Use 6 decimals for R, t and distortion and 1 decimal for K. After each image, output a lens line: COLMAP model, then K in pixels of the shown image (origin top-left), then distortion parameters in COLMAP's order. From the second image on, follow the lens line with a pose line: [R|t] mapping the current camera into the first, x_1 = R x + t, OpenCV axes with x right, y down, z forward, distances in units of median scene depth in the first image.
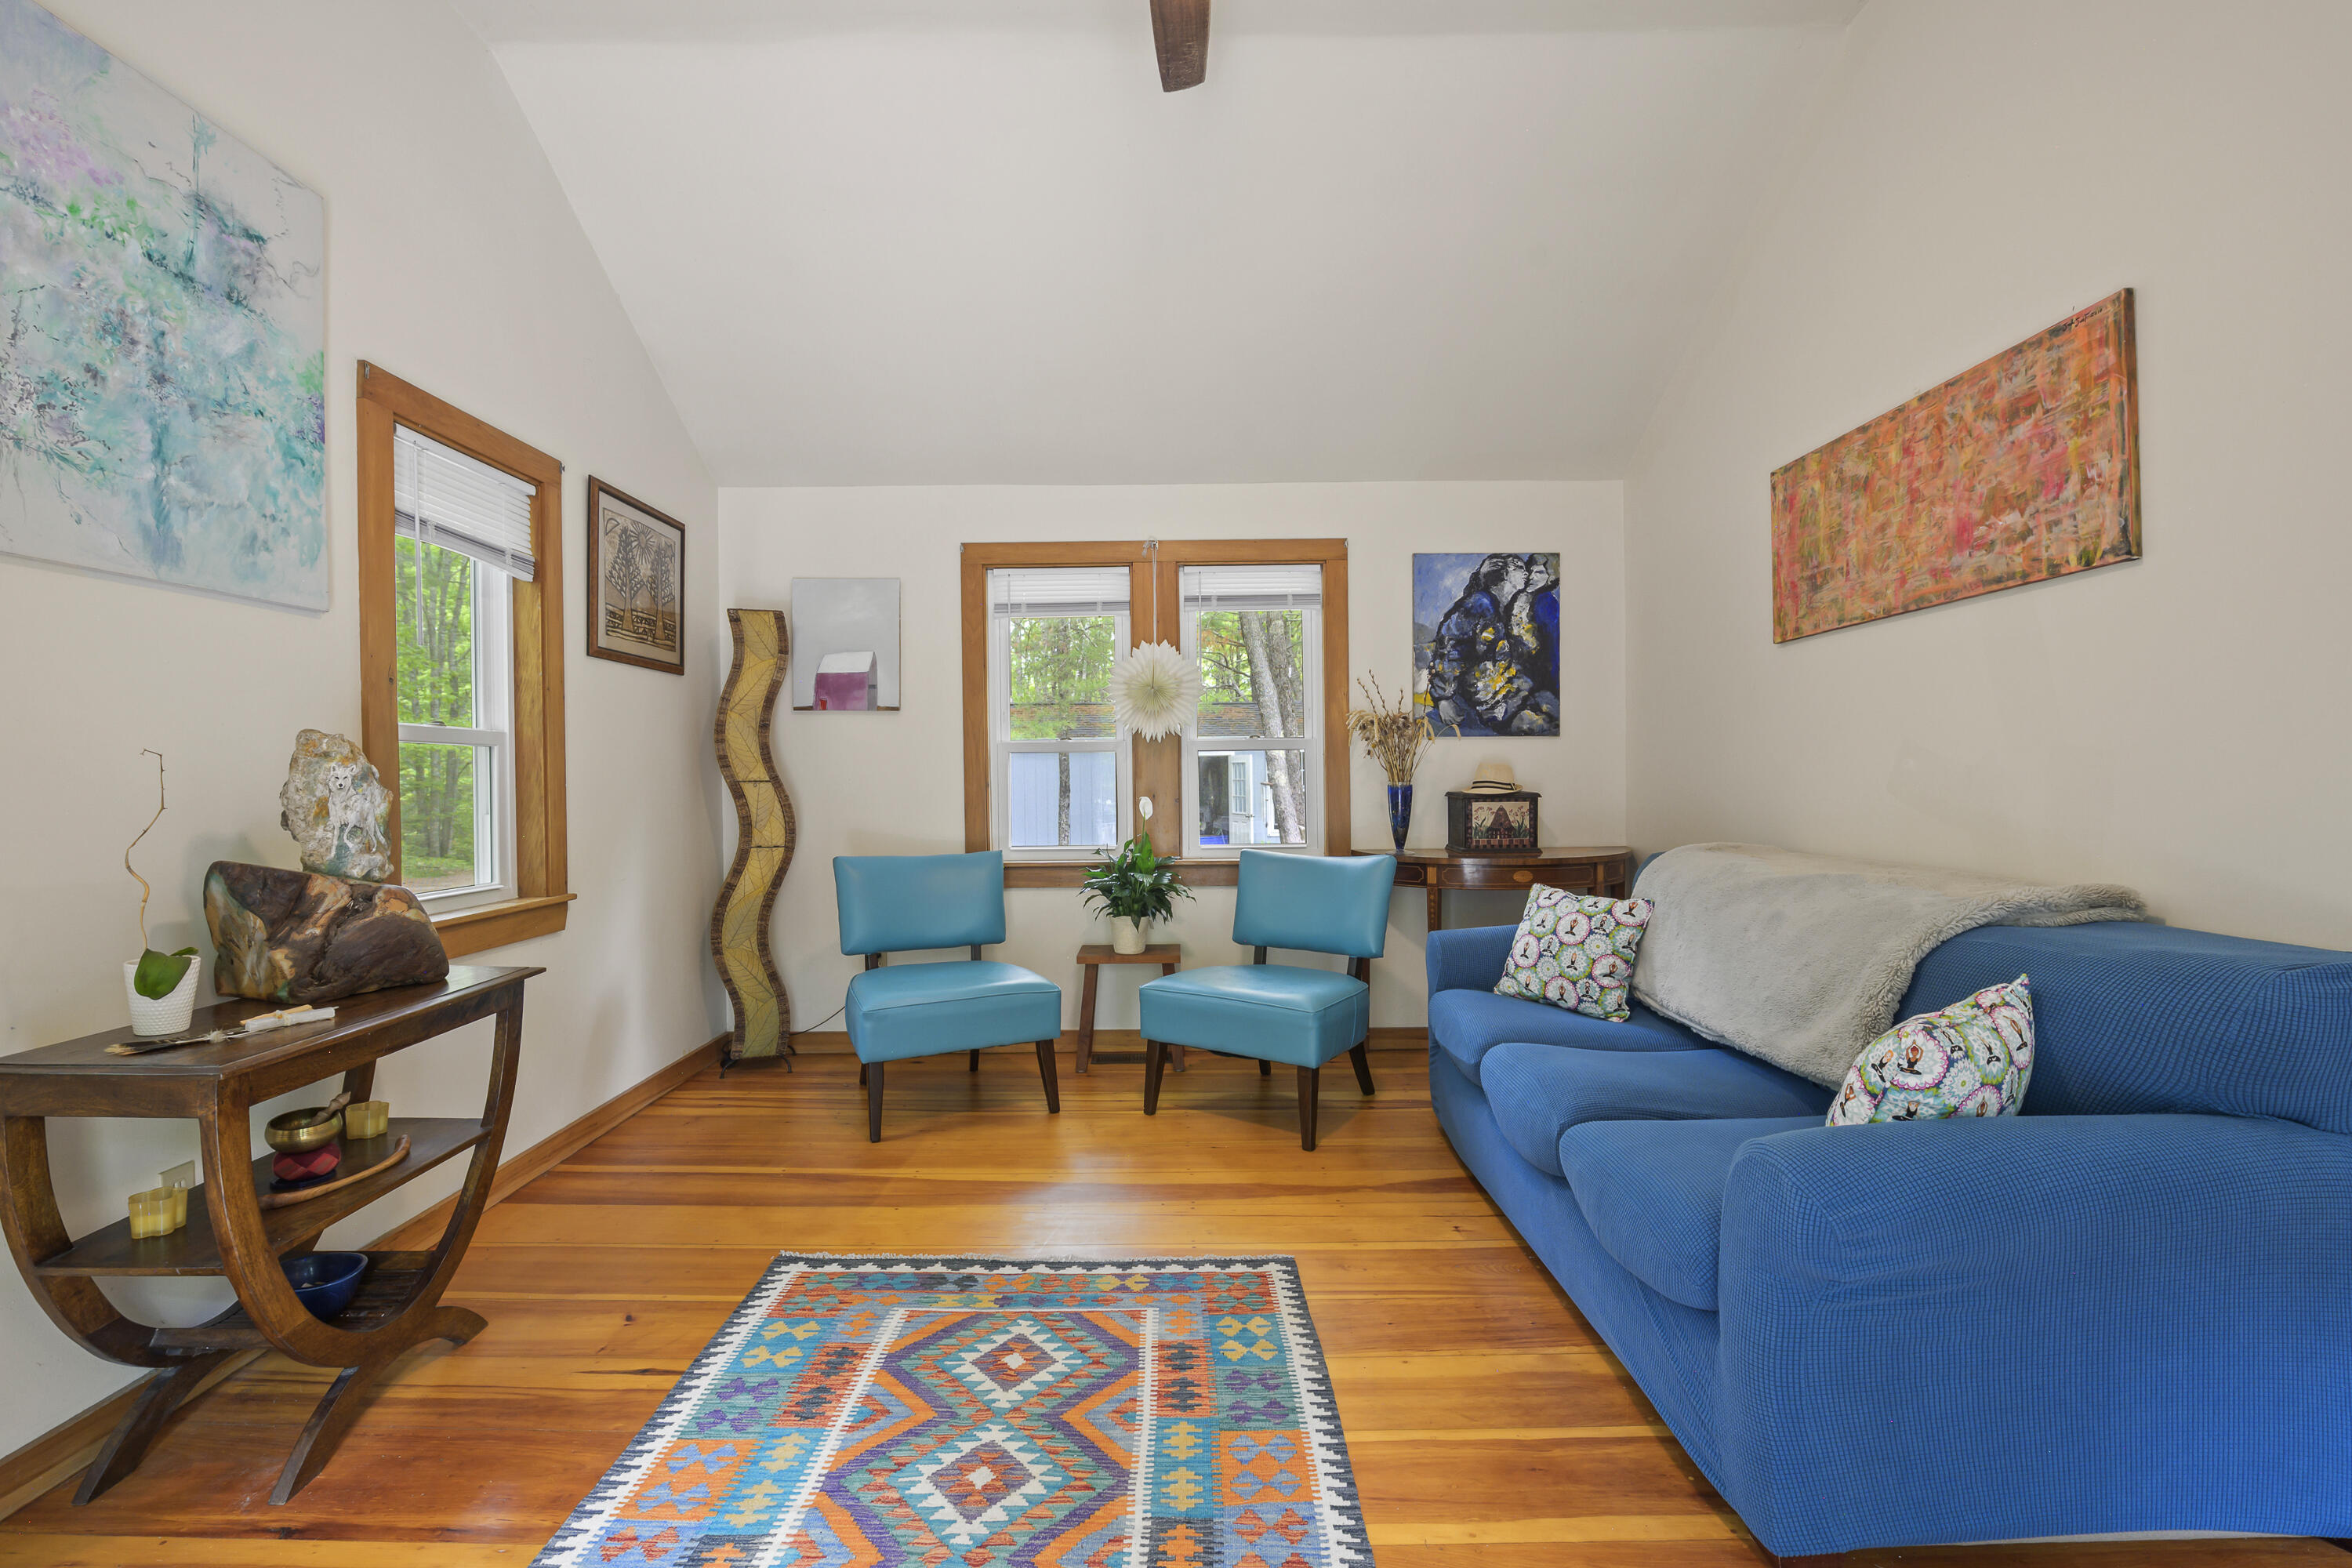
lens RADIAL K [[1029.1, 0, 1176.0], [0, 1029.1, 784.0], [0, 0, 1]] dist [-0.011275, -0.001084]
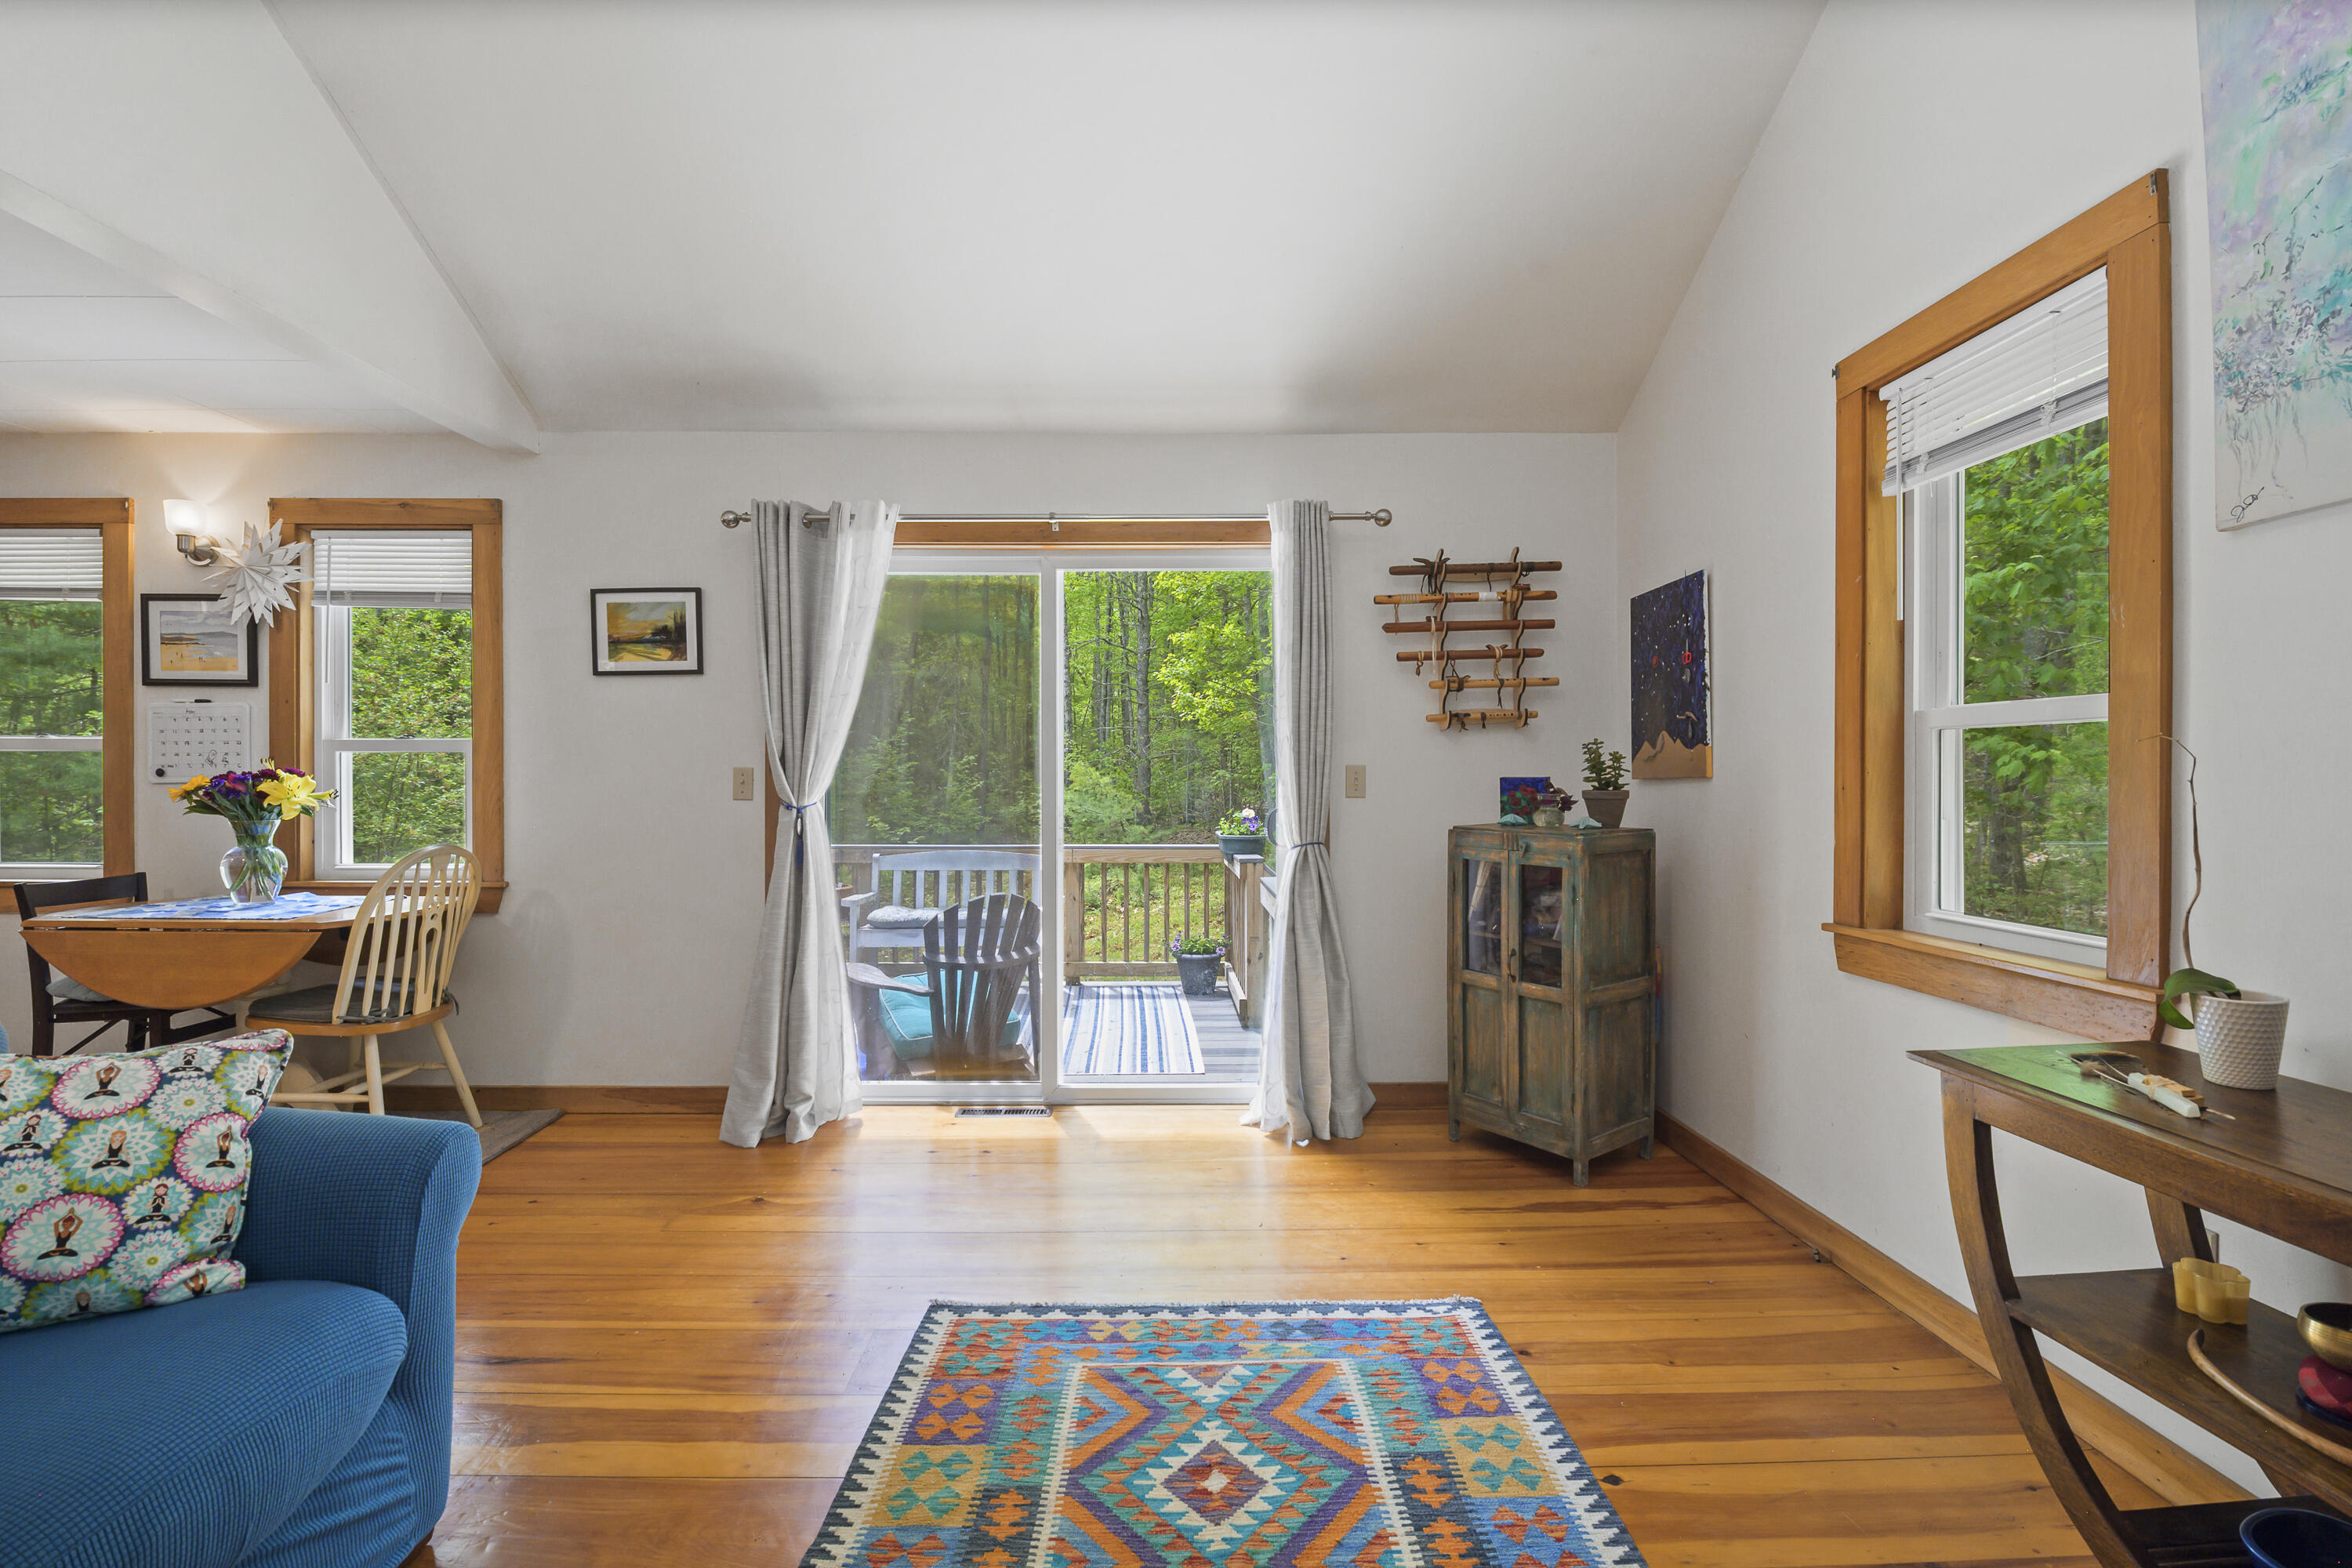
lens RADIAL K [[1029.1, 0, 1176.0], [0, 1029.1, 784.0], [0, 0, 1]] dist [-0.011275, -0.001084]
pose [[-0.999789, 0.011175, -0.017214, -0.122874], [0.010933, 0.999840, 0.014140, -0.010625], [0.017369, 0.013949, -0.999752, 1.477936]]
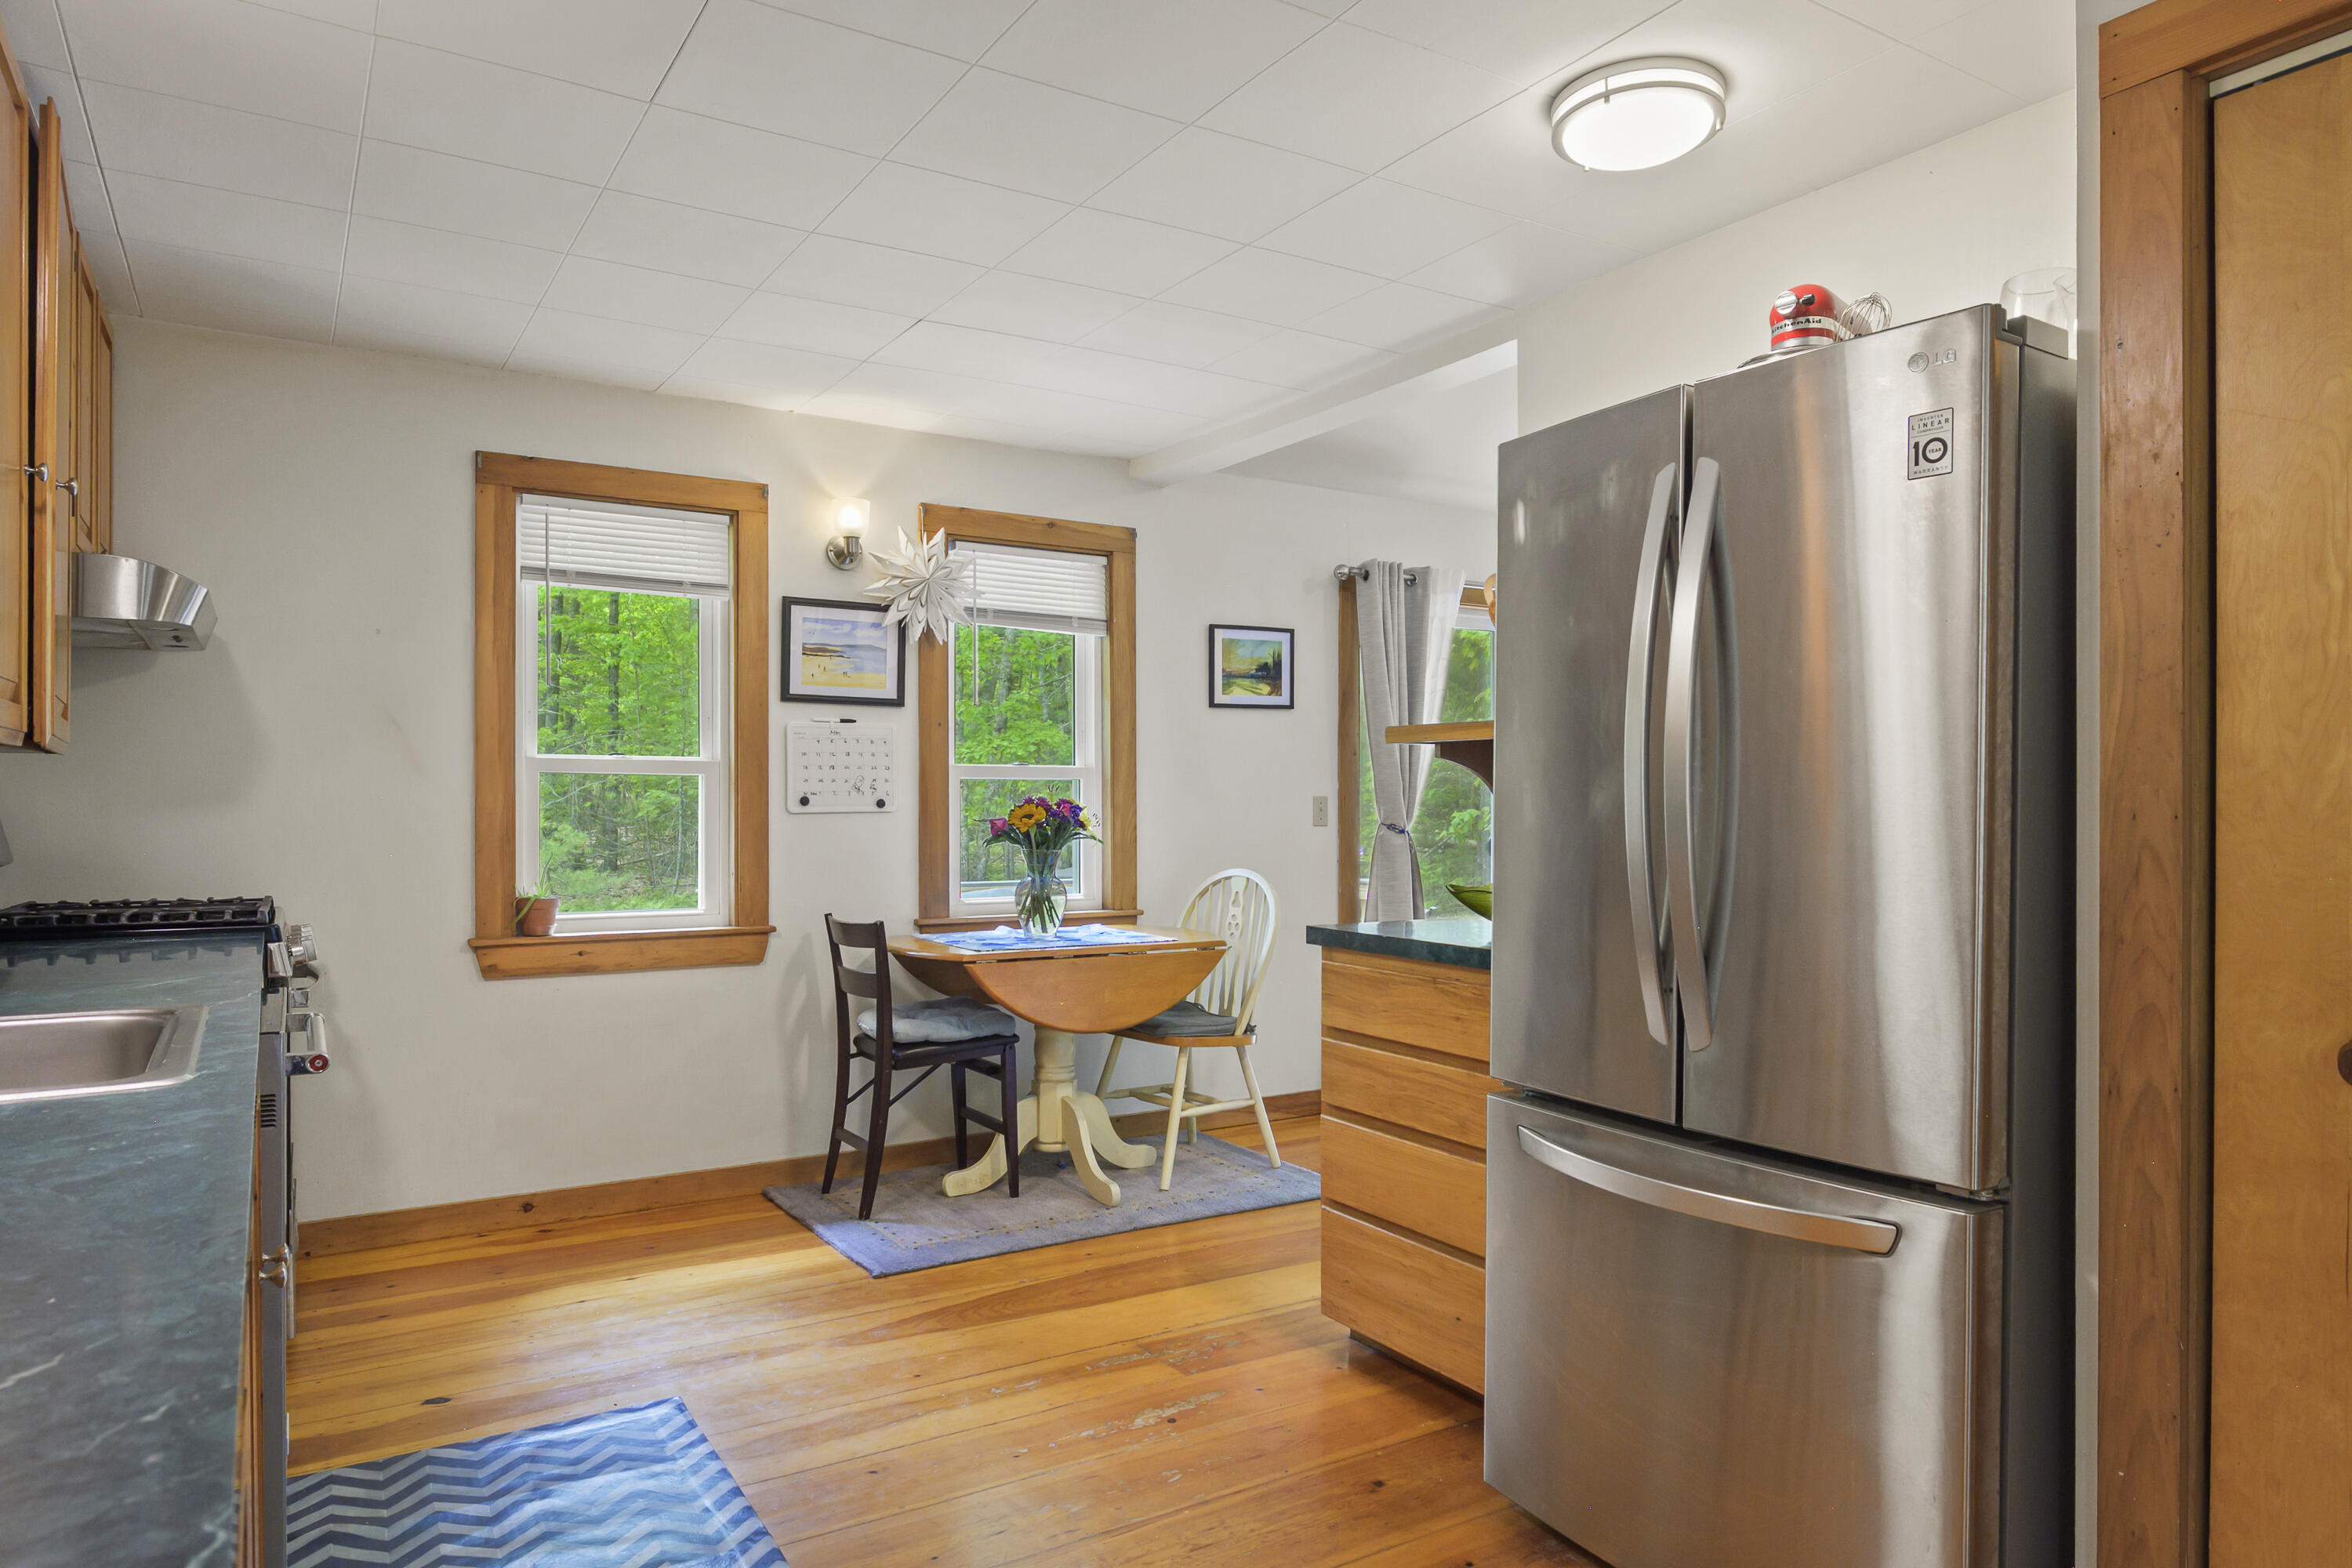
lens RADIAL K [[1455.0, 0, 1174.7], [0, 1455.0, 799.8], [0, 0, 1]] dist [0.002487, -0.000044]
pose [[-0.846813, 0.011092, -0.531775, 2.230214], [0.005576, 0.999913, 0.011977, -0.048598], [0.531862, 0.007177, -0.846801, 1.853478]]
